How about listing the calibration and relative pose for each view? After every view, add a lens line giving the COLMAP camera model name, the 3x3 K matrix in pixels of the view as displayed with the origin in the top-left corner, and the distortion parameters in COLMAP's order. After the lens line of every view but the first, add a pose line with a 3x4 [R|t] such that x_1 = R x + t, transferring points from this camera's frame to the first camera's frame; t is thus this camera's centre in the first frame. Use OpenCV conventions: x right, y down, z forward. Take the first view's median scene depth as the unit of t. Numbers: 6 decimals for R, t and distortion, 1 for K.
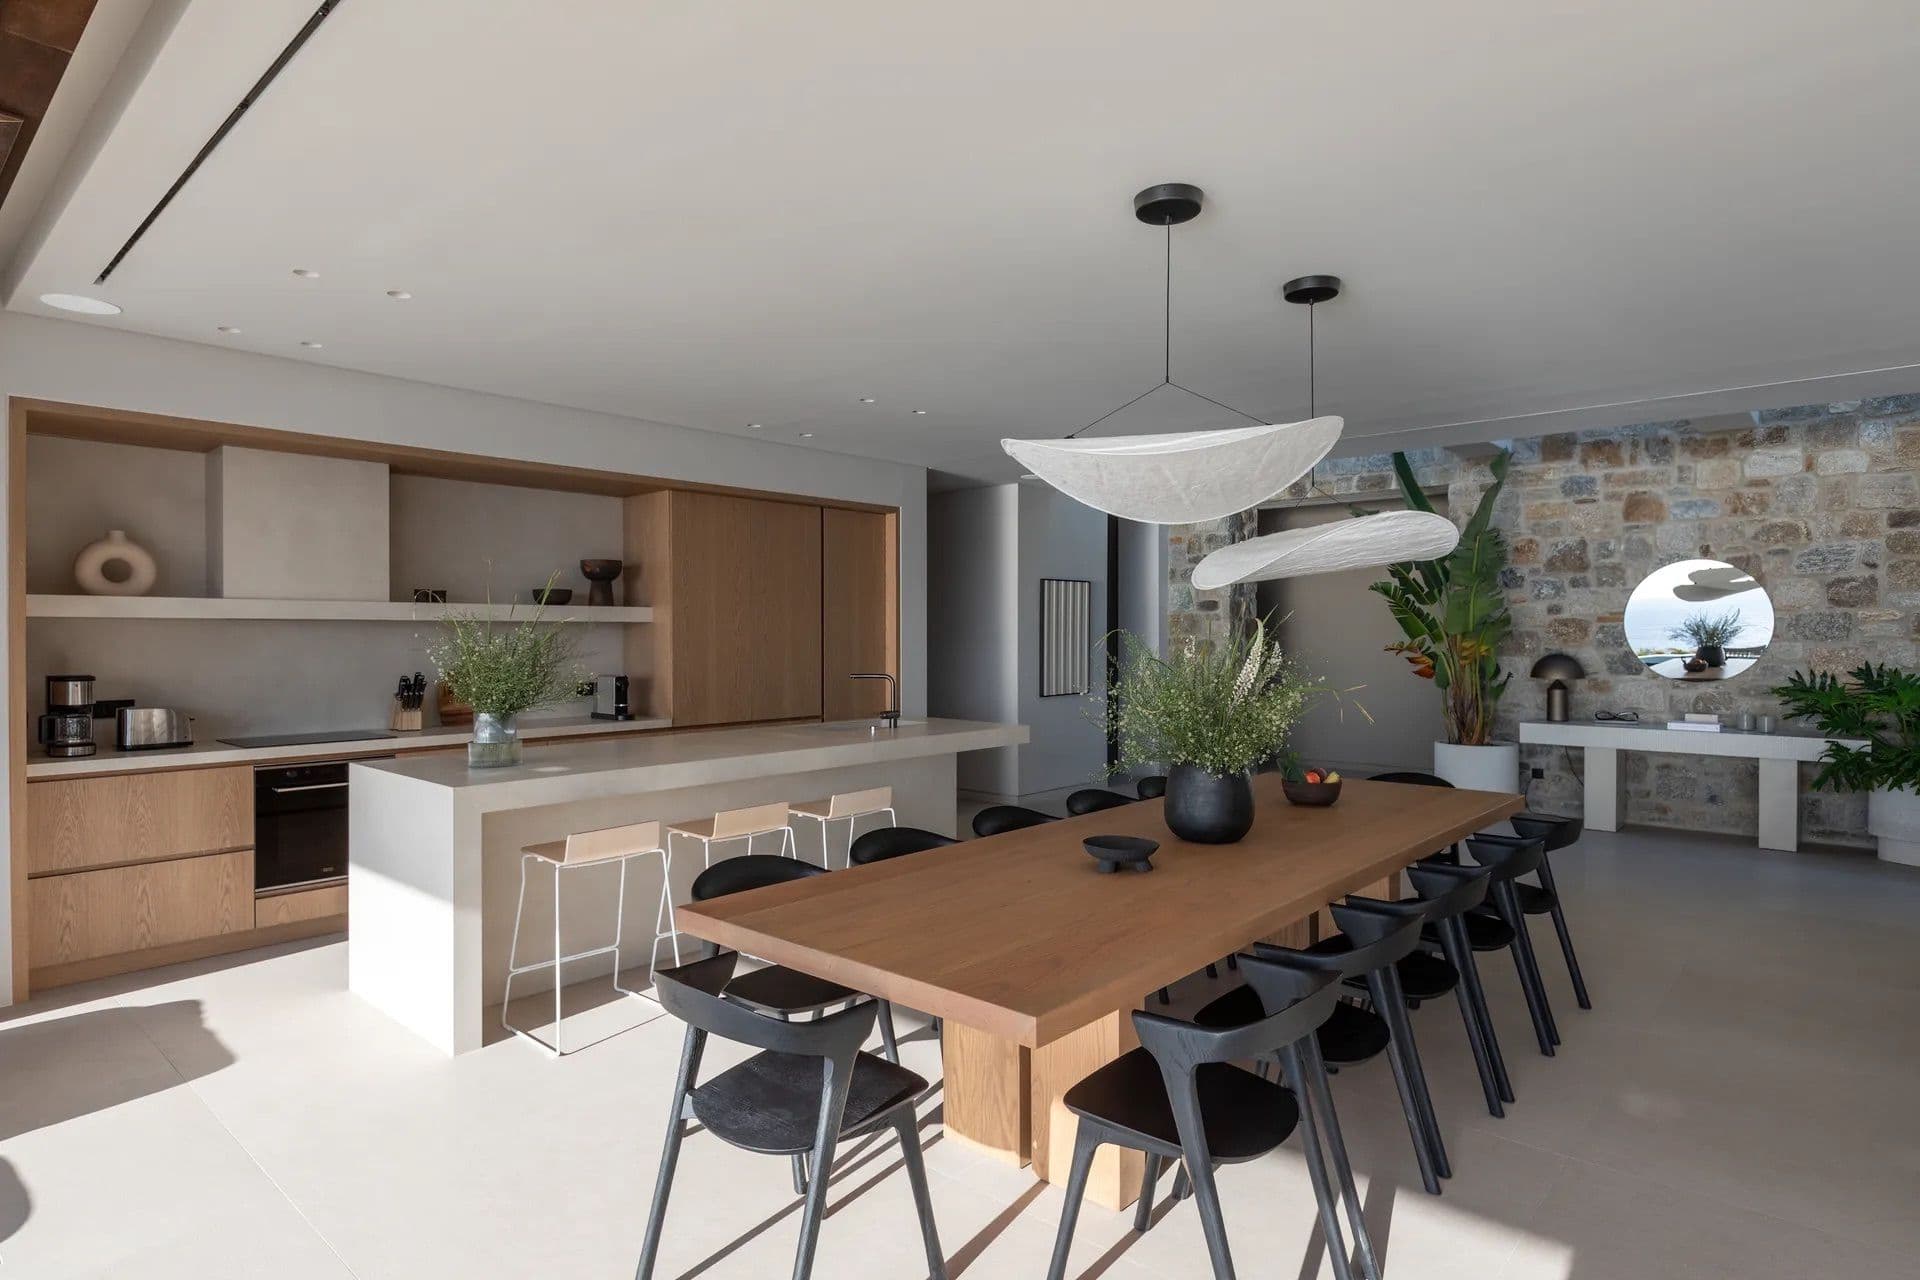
lens RADIAL K [[1024.8, 0, 957.5], [0, 1024.8, 646.8], [0, 0, 1]] dist [0.000397, 0.000138]
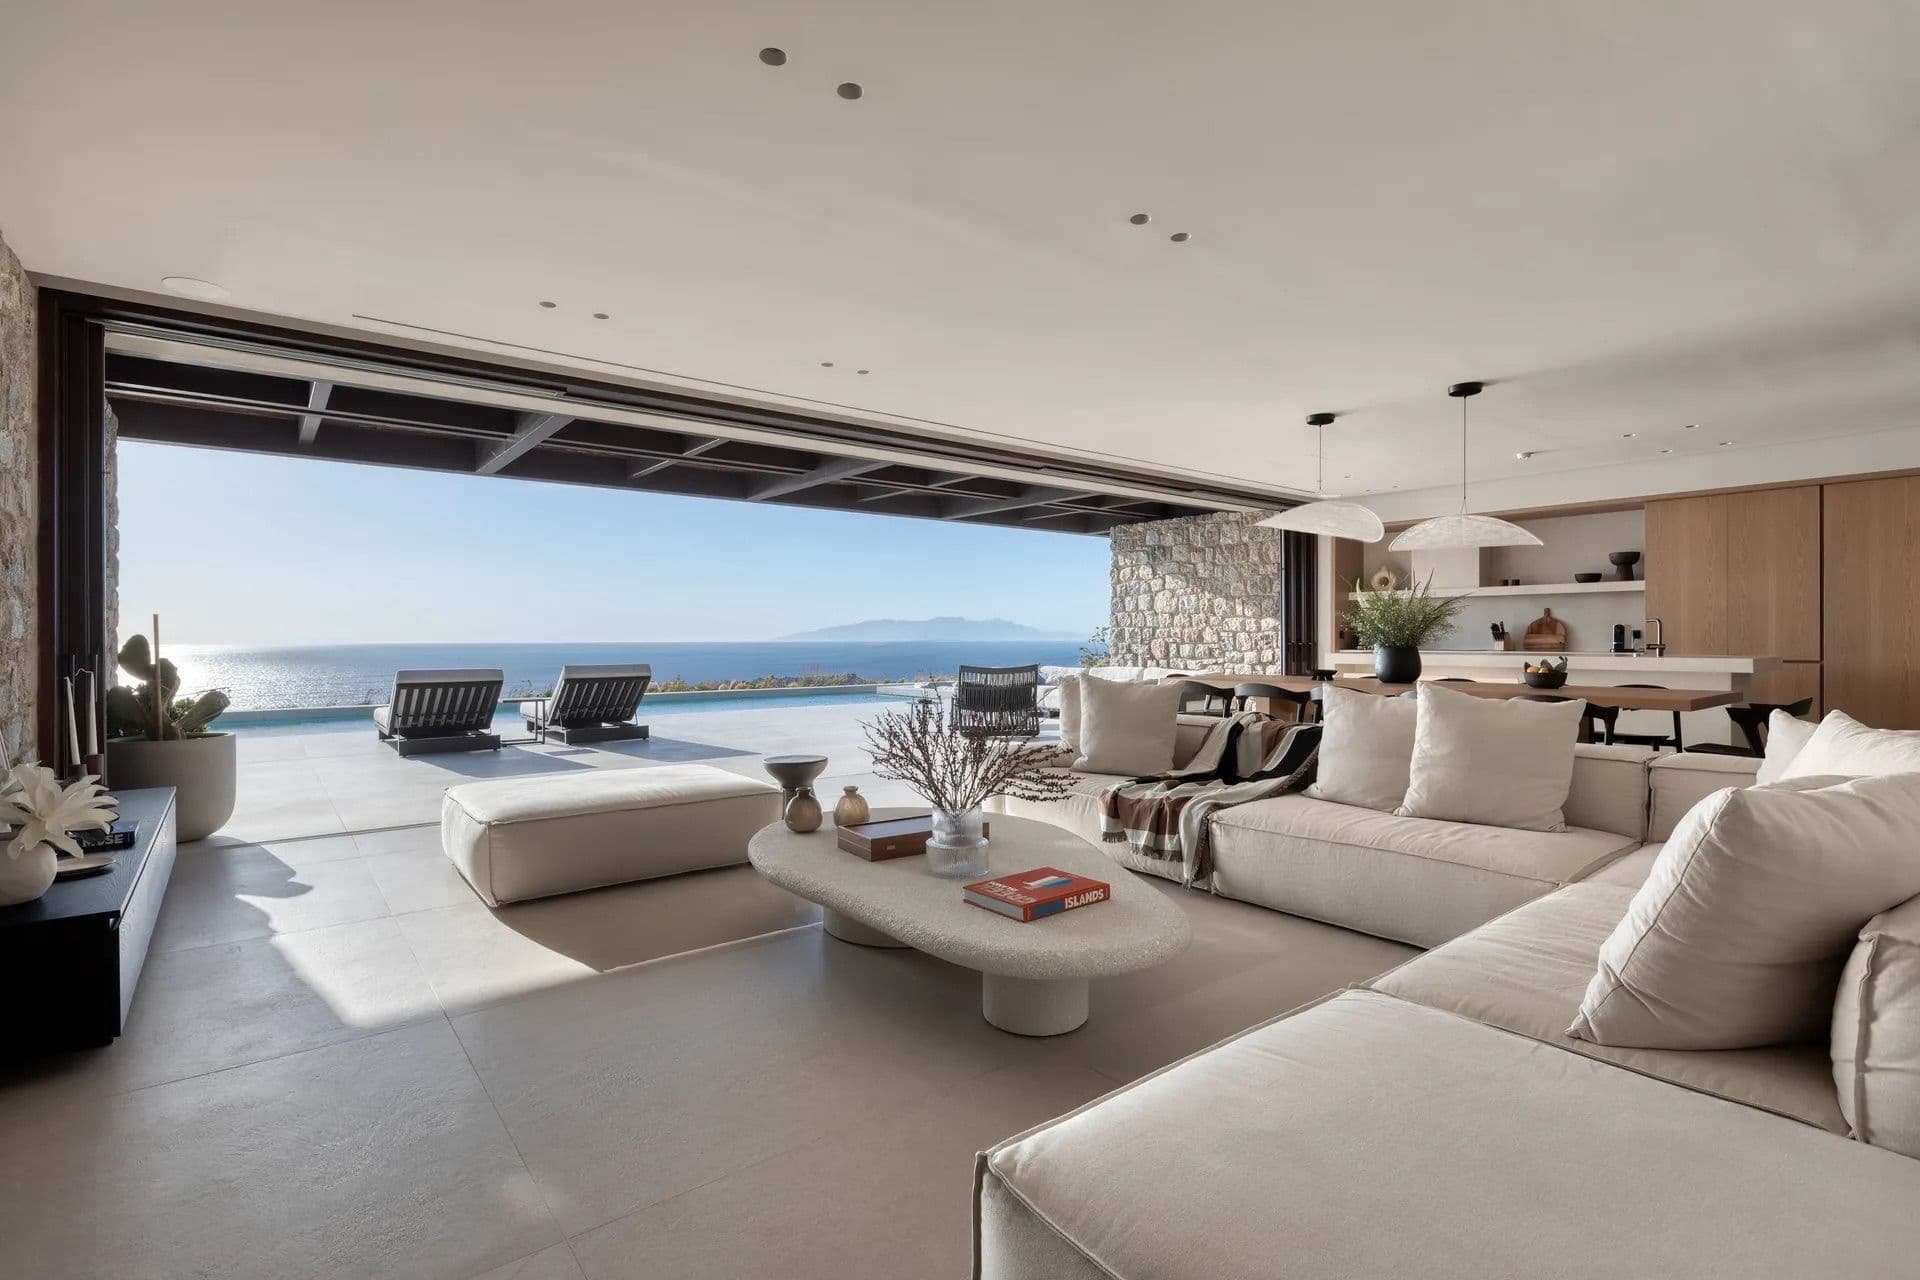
lens RADIAL K [[873.4, 0, 956.8], [0, 873.4, 636.1], [0, 0, 1]] dist [-0.000240, -0.000044]
pose [[-0.158427, 0.003433, -0.987365, 1.178006], [-0.008602, 0.999951, 0.004857, 0.048420], [0.987333, 0.009262, -0.158390, 0.198328]]
